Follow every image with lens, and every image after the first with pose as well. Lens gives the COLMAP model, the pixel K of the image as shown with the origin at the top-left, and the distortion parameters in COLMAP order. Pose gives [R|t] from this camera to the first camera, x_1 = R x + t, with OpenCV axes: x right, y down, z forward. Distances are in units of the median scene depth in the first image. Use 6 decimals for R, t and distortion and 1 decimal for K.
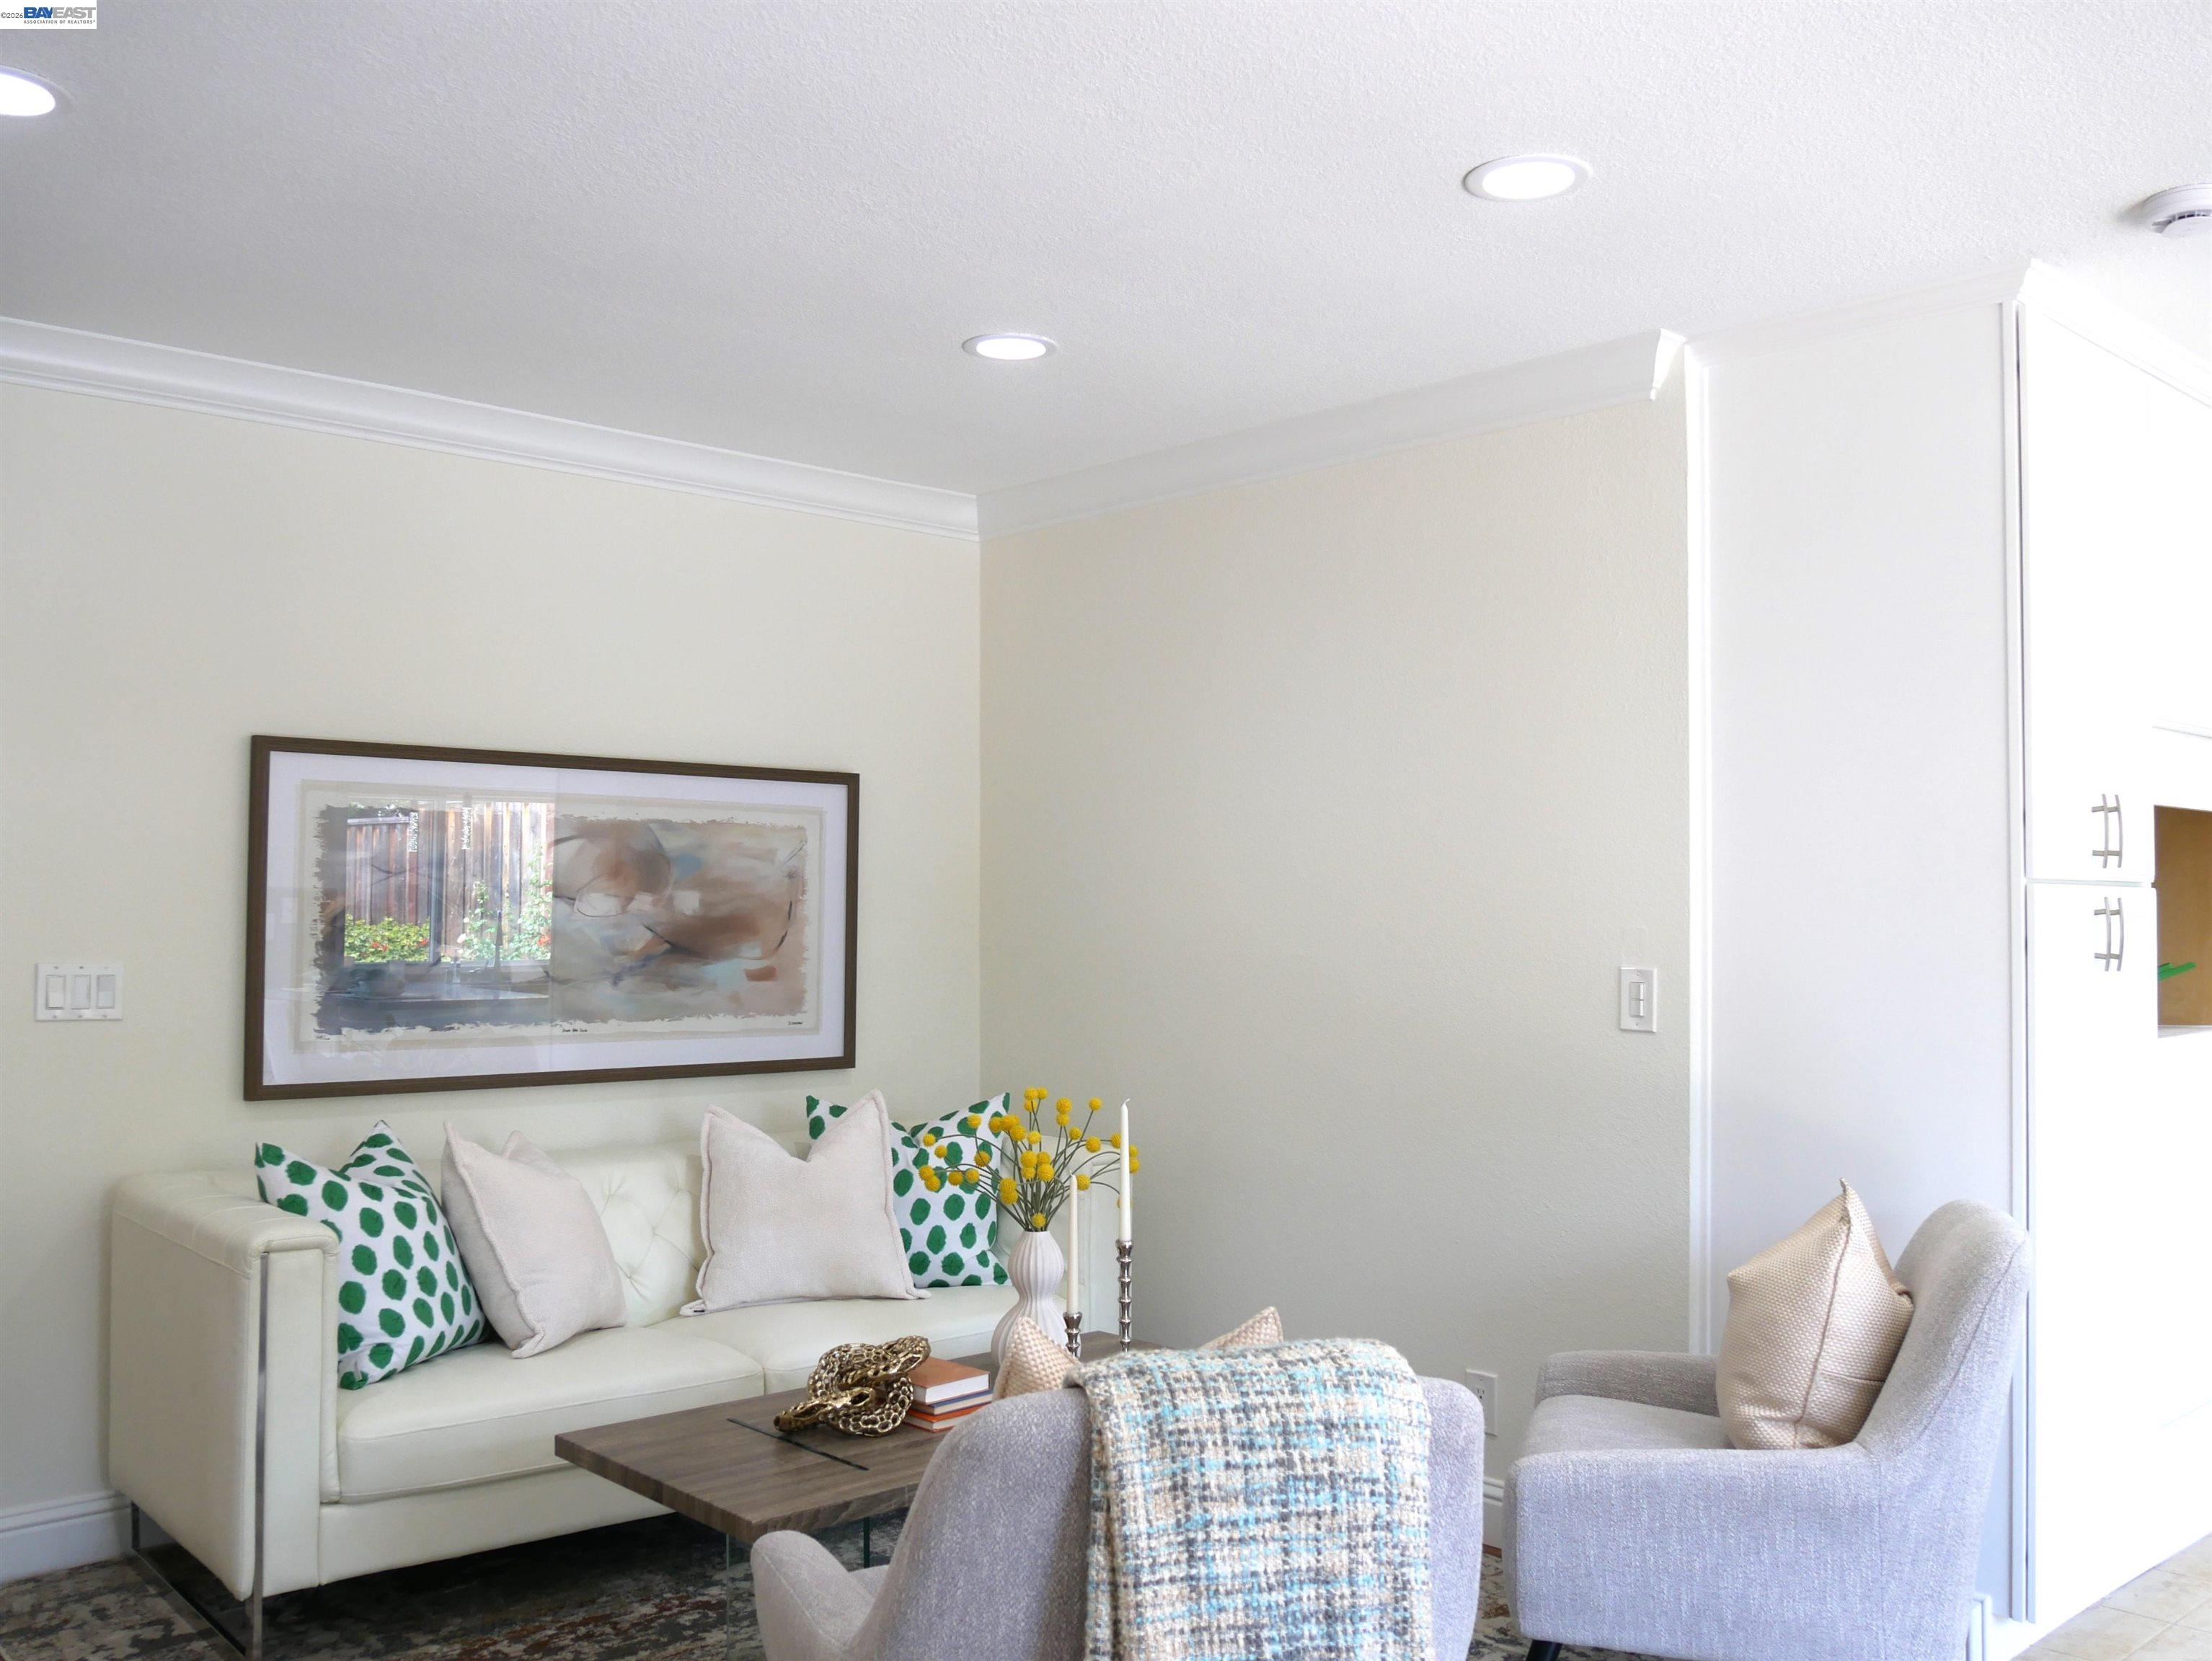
lens RADIAL K [[1914.9, 0, 1108.7], [0, 1914.9, 829.5], [0, 0, 1]] dist [-0.061003, 0.012919]
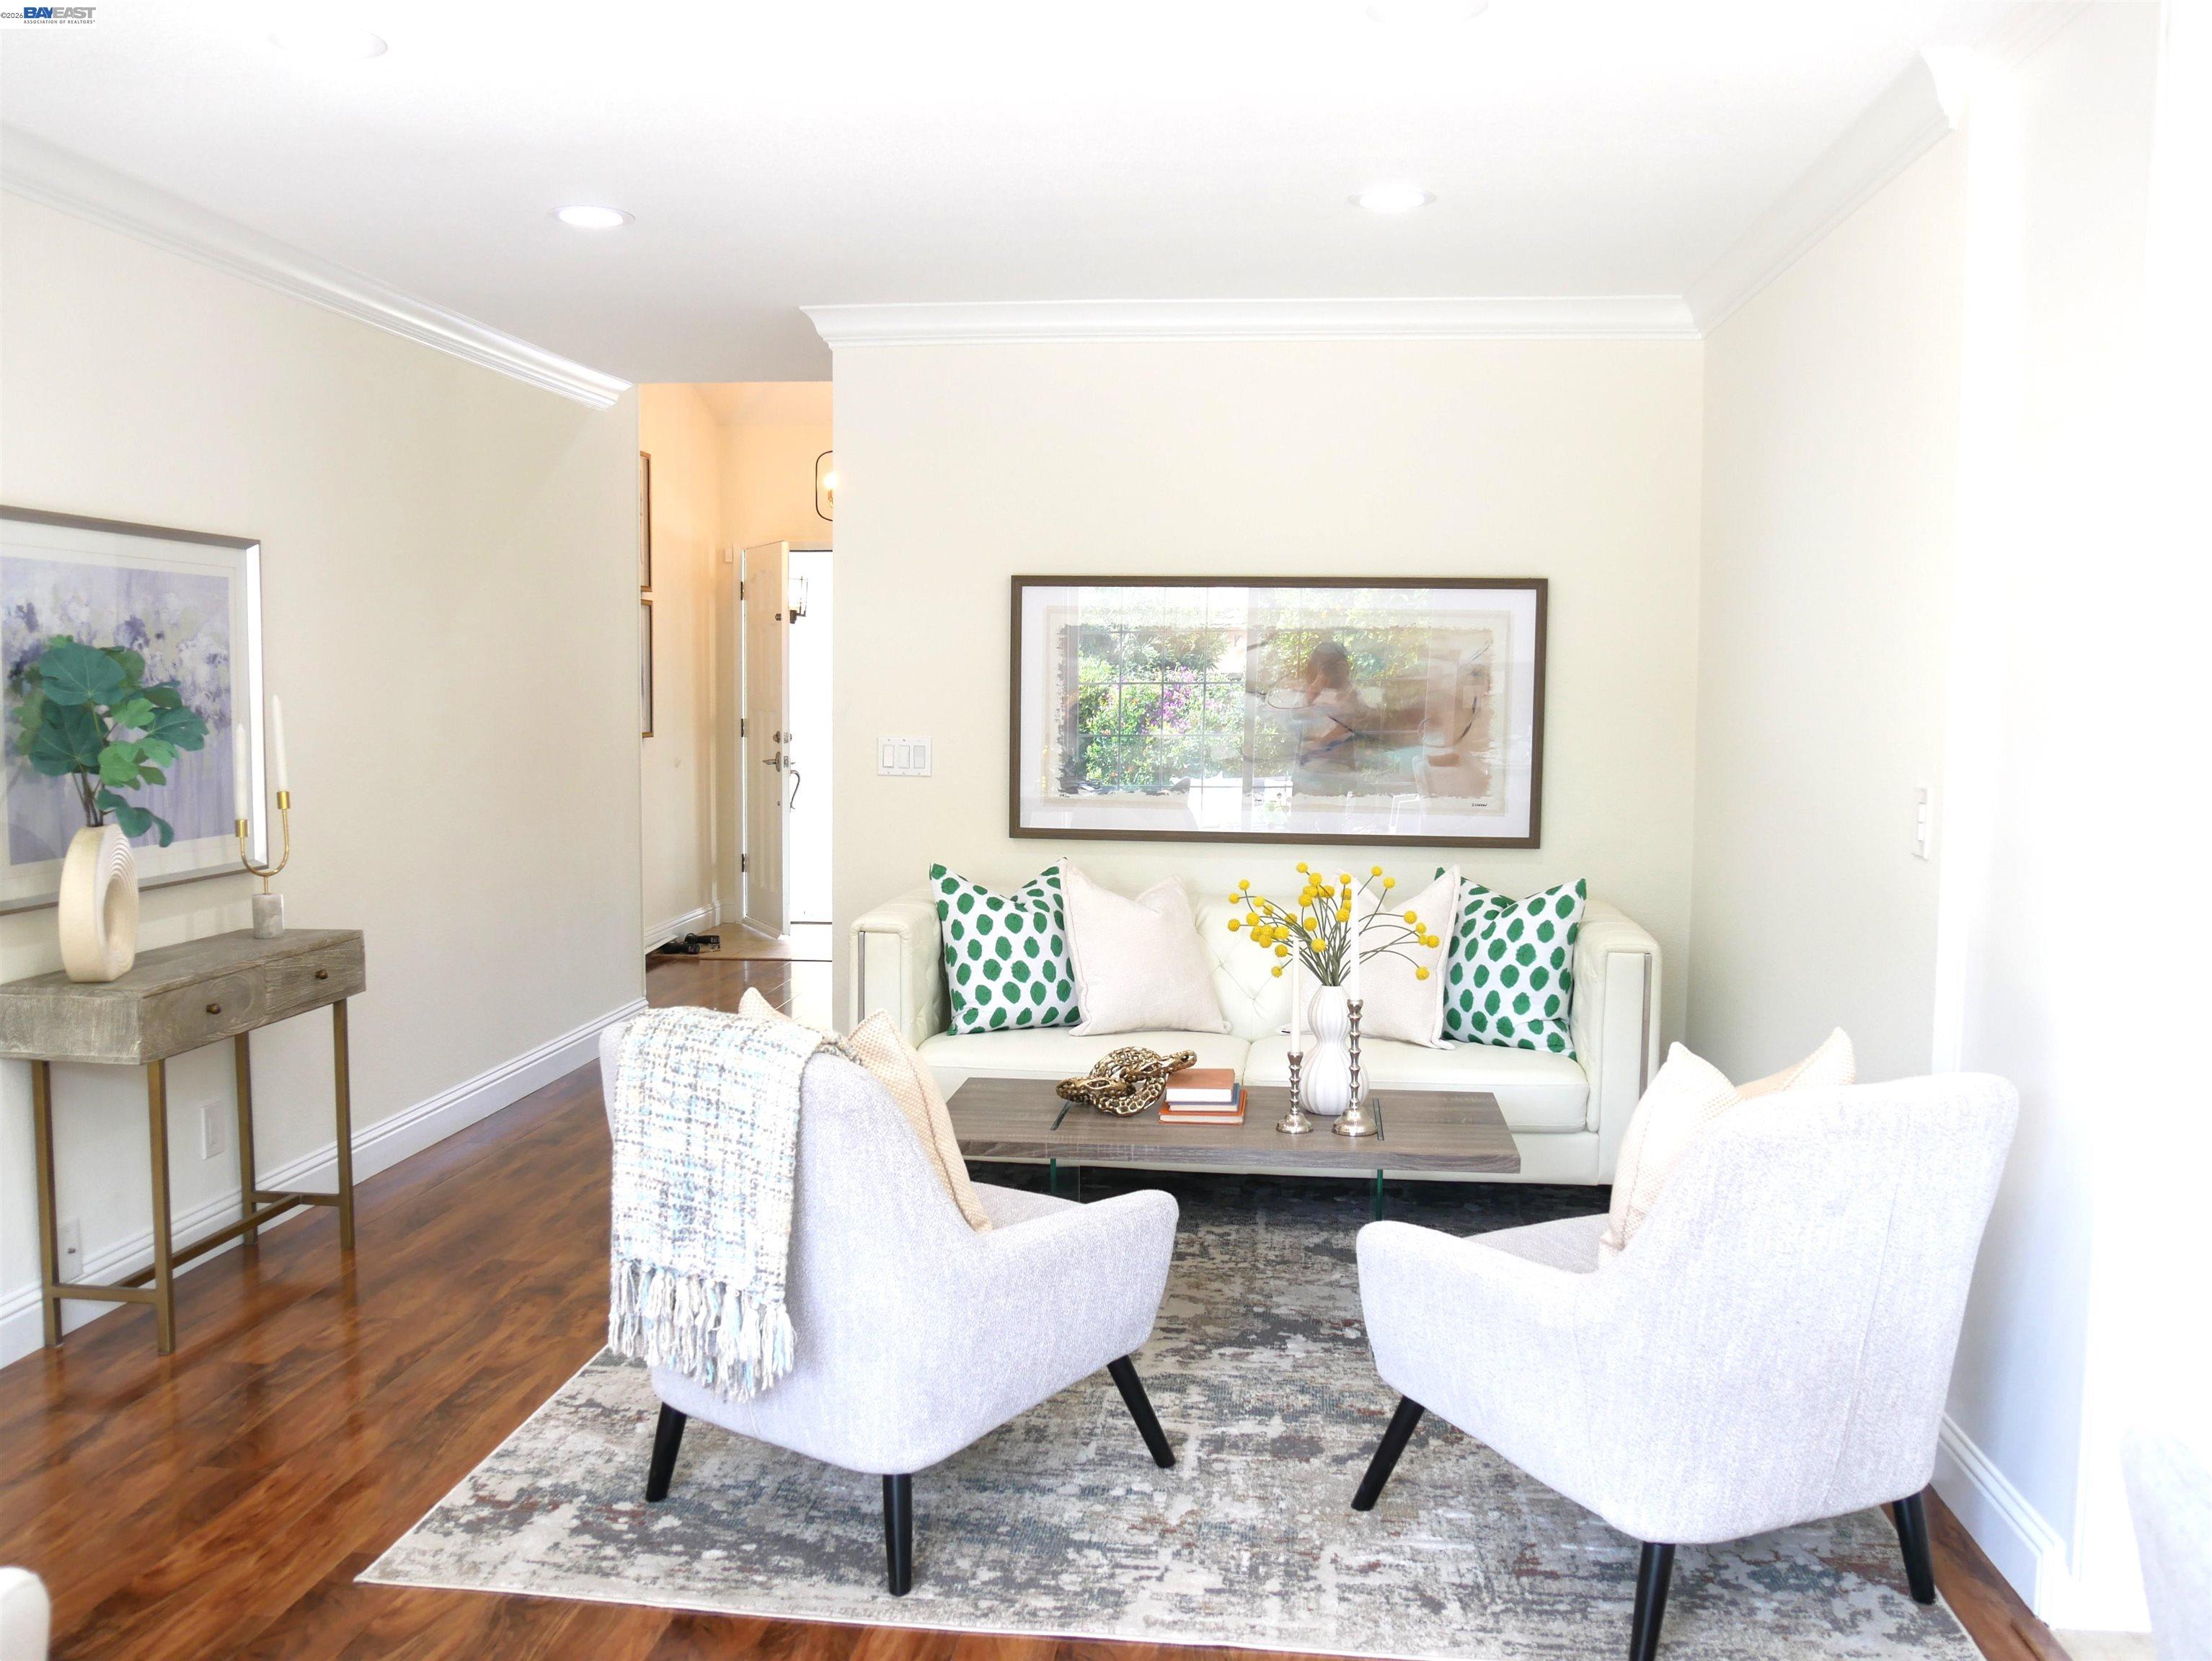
lens RADIAL K [[1914.9, 0, 1109.5], [0, 1914.9, 828.4], [0, 0, 1]] dist [-0.061003, 0.012919]
pose [[0.658667, 0.060802, -0.749974, 0.589967], [0.027136, 0.994162, 0.104431, -0.008999], [0.751945, -0.089137, 0.653171, 0.111650]]
